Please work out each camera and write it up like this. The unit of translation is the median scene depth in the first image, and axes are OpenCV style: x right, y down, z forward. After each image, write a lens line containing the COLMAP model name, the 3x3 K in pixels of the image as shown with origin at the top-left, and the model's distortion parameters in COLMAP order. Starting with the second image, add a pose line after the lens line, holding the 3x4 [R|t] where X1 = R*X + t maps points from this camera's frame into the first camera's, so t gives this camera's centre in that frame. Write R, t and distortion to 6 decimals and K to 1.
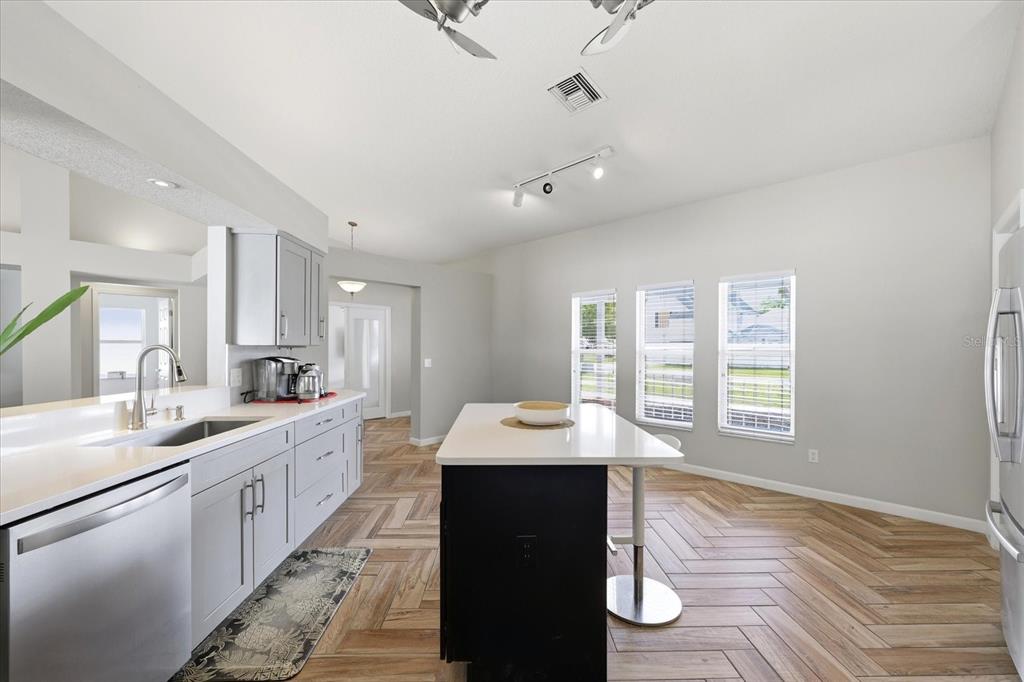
lens RADIAL K [[417.2, 0, 510.5], [0, 417.2, 343.0], [0, 0, 1]] dist [-0.000312, 0.000187]
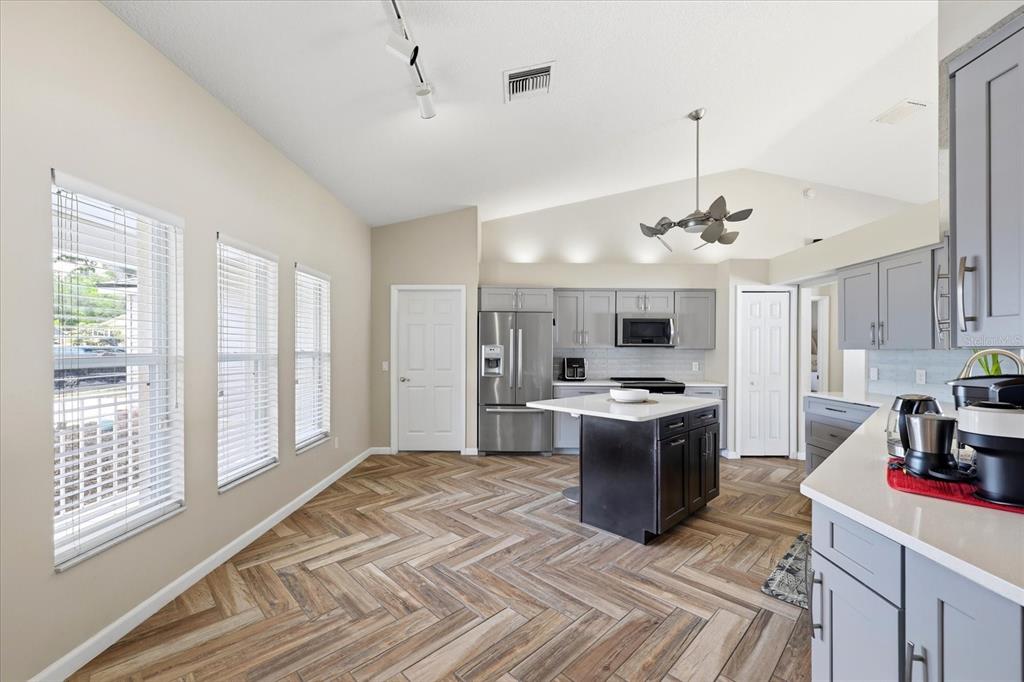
lens RADIAL K [[417.2, 0, 510.5], [0, 417.2, 343.0], [0, 0, 1]] dist [-0.000312, 0.000187]
pose [[-0.682599, 0.006152, 0.730767, -0.542489], [-0.008744, 0.999824, -0.016585, 0.012431], [-0.730741, -0.017711, -0.682425, 1.755498]]
